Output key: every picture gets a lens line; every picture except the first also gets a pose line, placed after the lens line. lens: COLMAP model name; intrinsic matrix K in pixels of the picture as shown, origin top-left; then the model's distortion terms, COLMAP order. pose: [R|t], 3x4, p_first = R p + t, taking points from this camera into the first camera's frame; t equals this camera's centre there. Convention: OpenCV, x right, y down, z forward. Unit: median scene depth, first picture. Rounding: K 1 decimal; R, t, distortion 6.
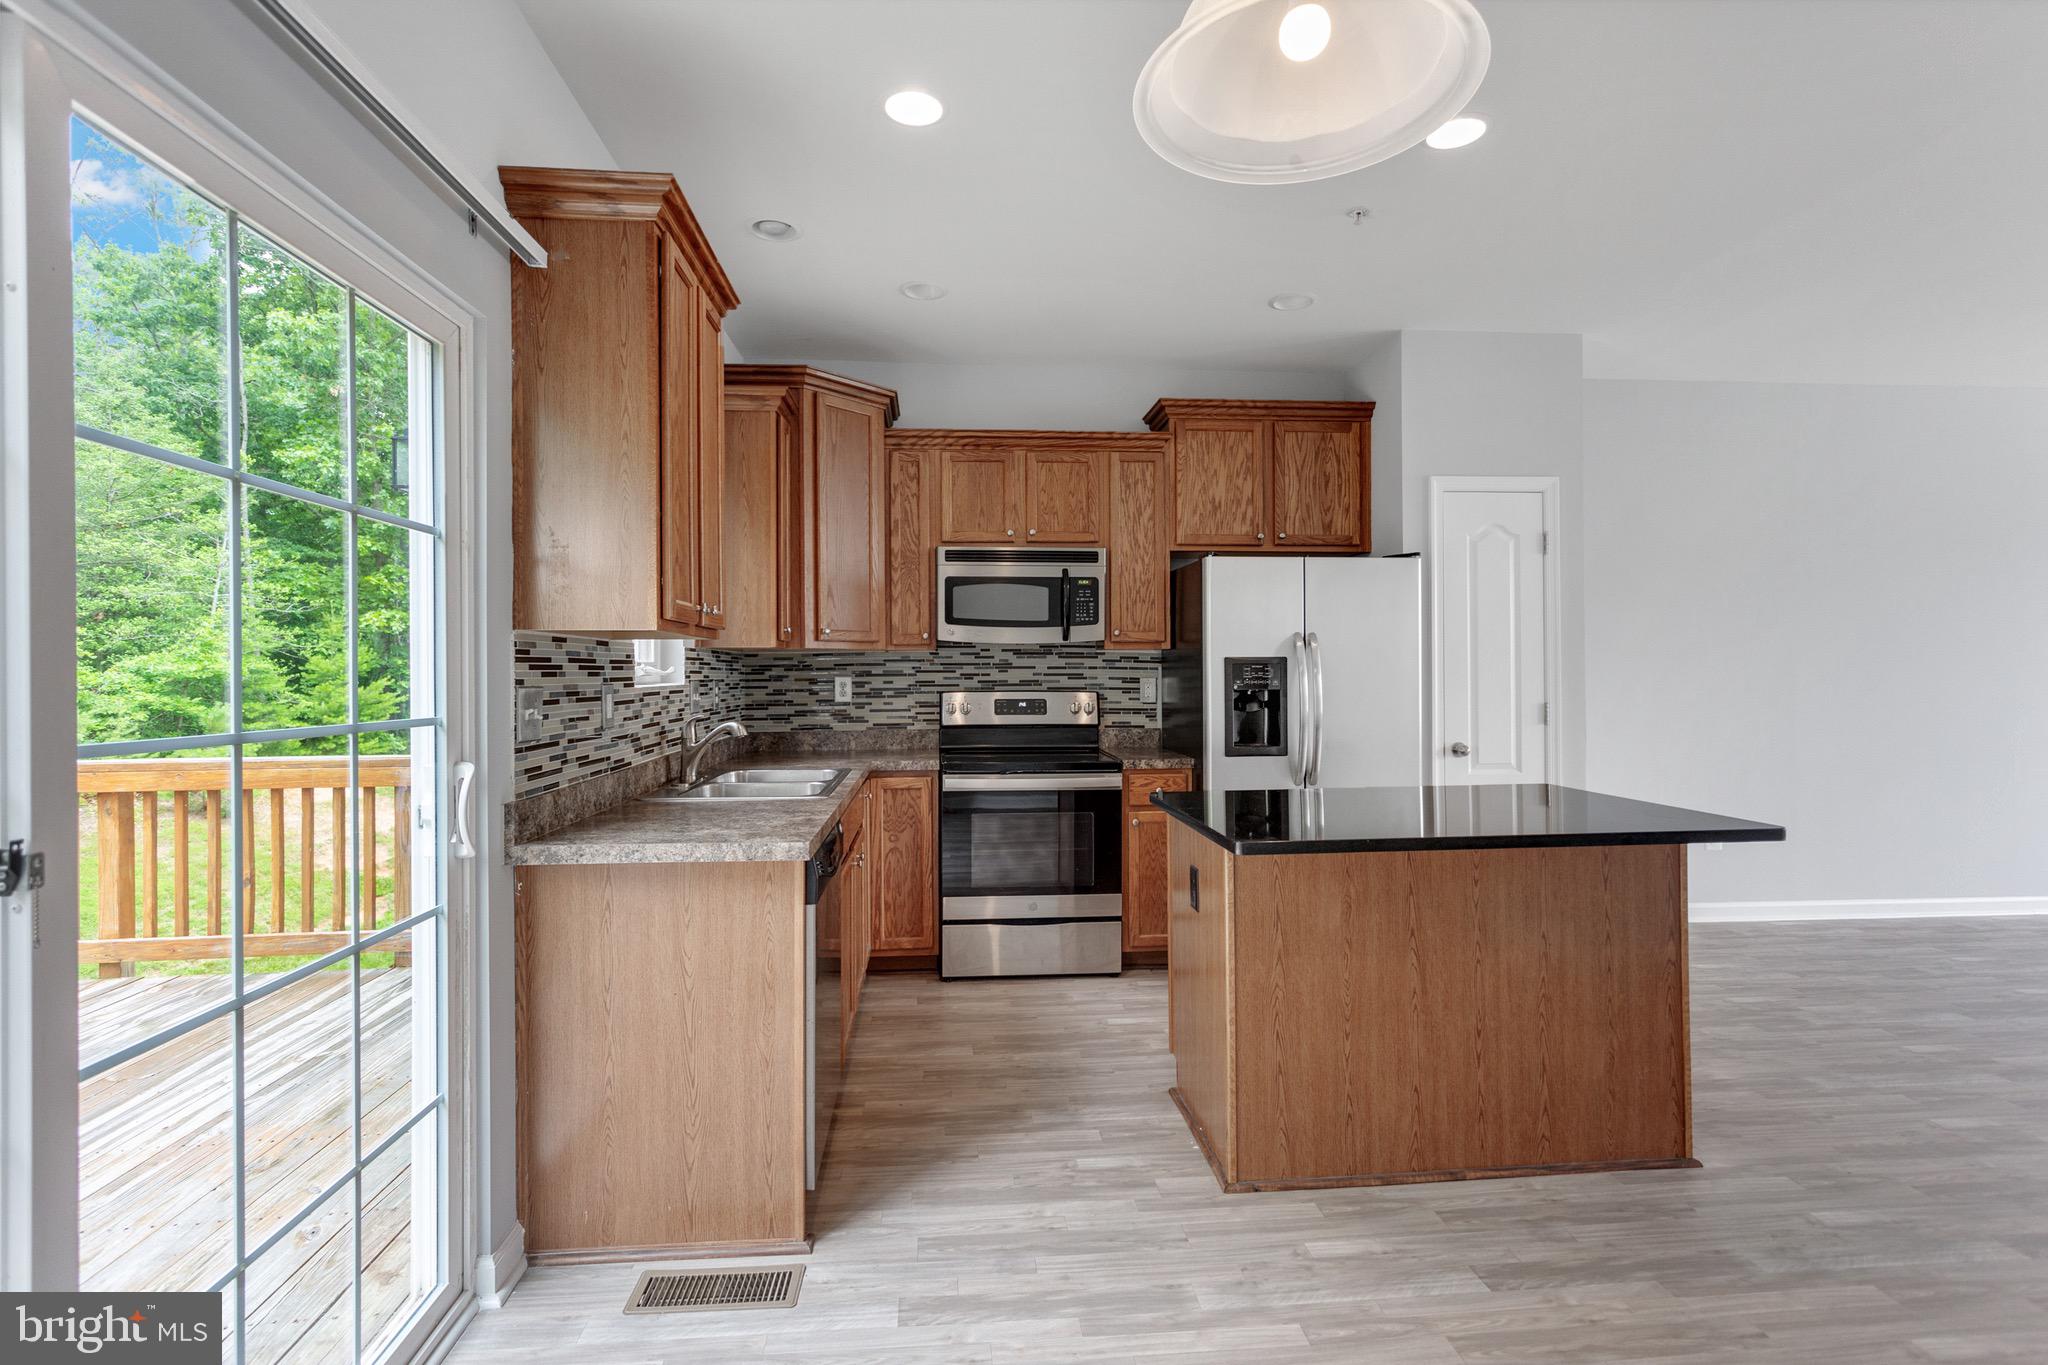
lens RADIAL K [[963.4, 0, 1031.9], [0, 963.4, 690.5], [0, 0, 1]] dist [0.004200, 0.001171]
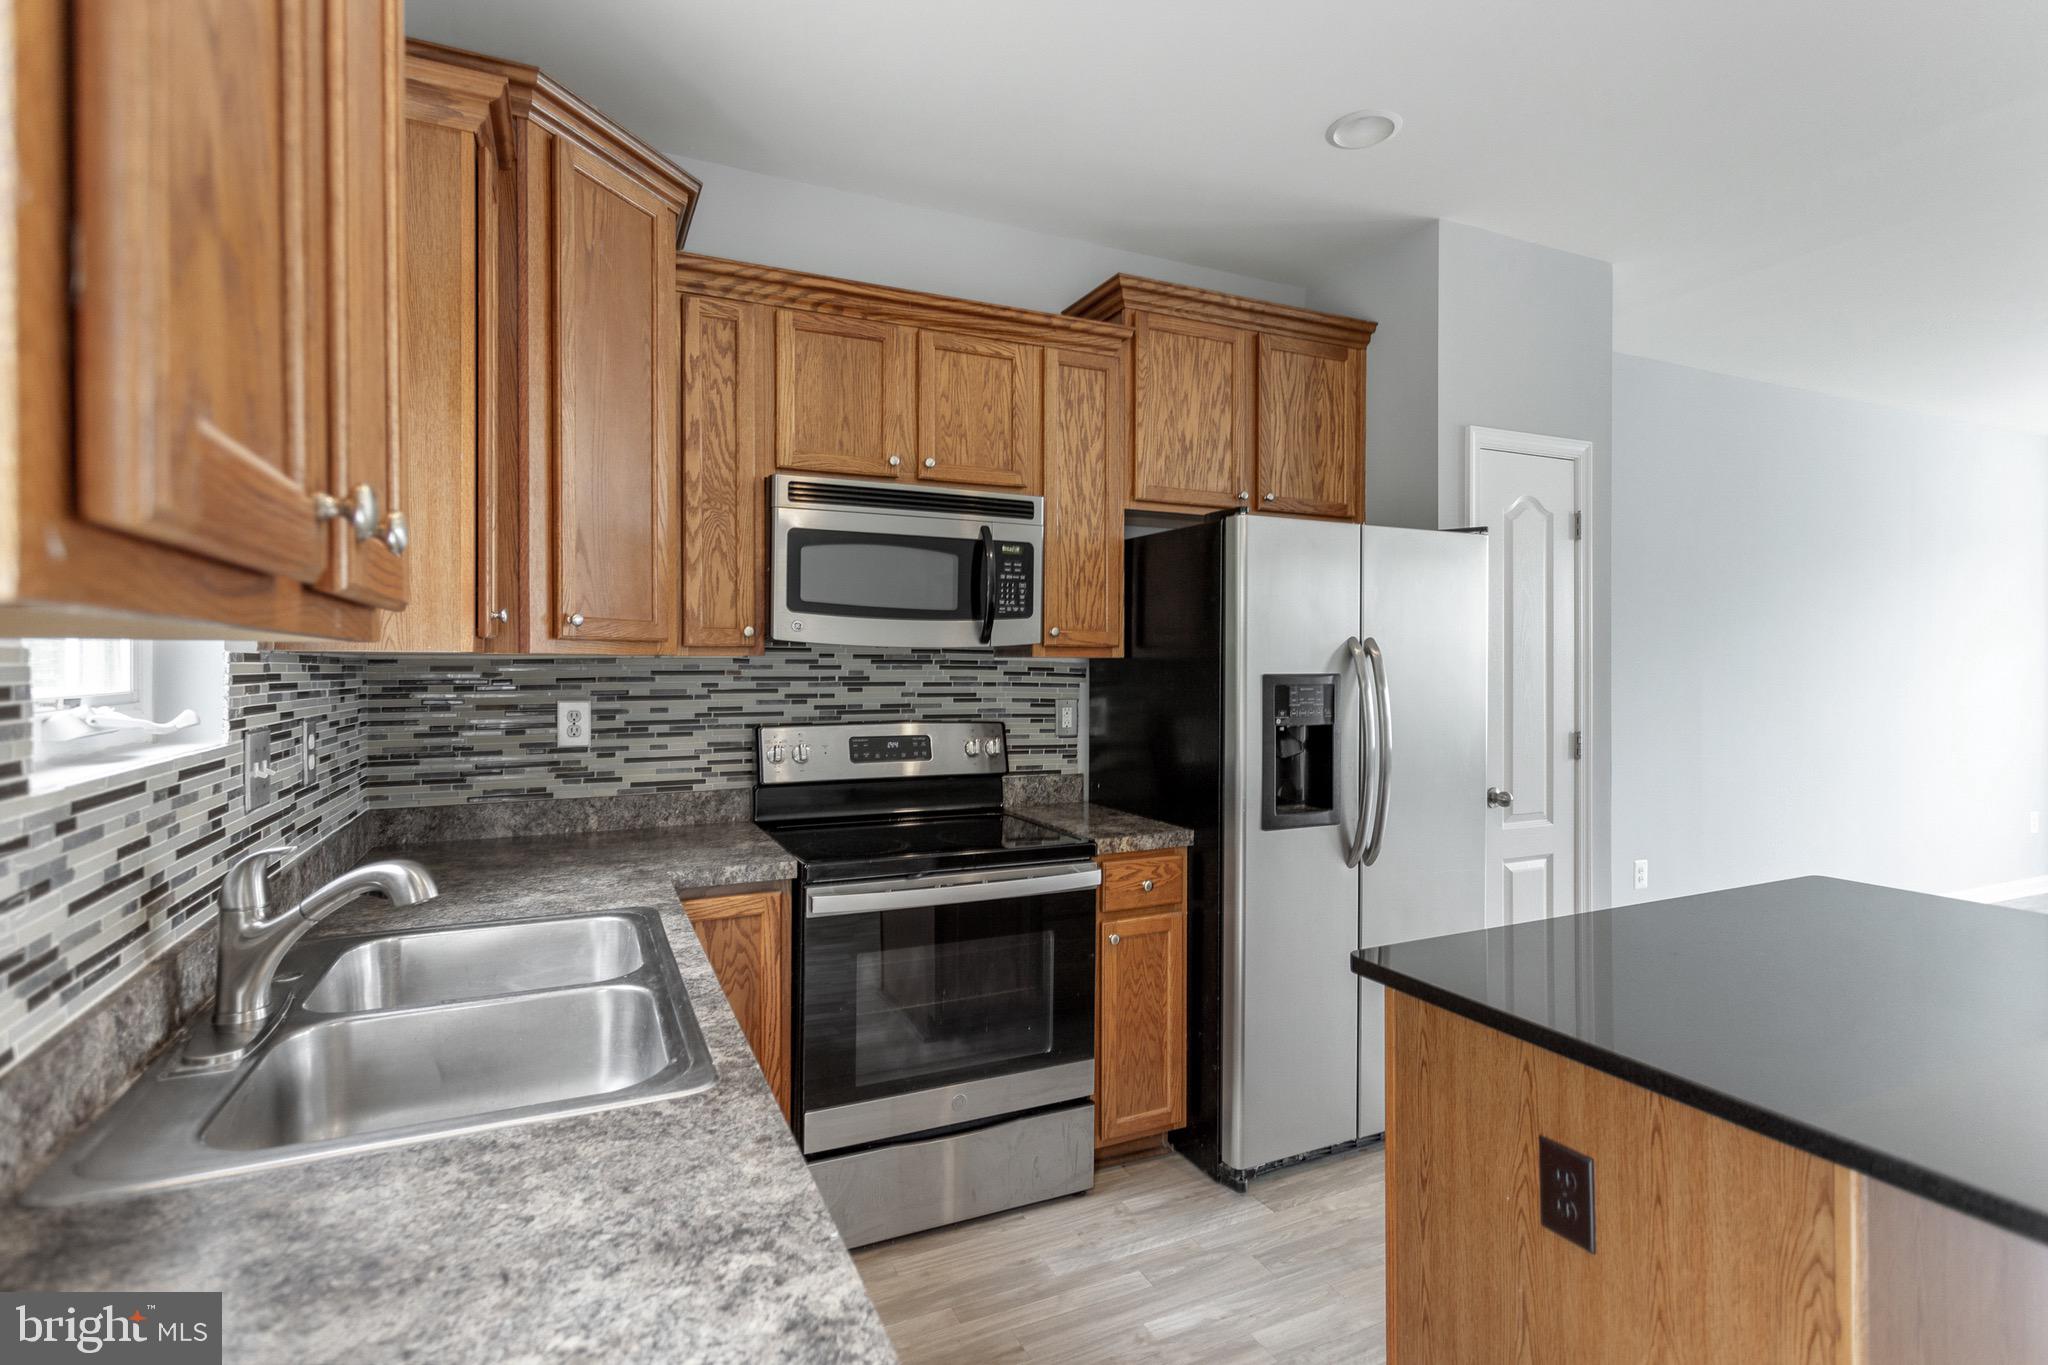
lens RADIAL K [[963.4, 0, 1016.5], [0, 963.4, 676.5], [0, 0, 1]] dist [0.004200, 0.001171]
pose [[0.941830, 0.001903, 0.336083, -0.151104], [0.001024, 0.999963, -0.008531, -0.025045], [-0.336087, 0.008379, 0.941794, 0.413195]]
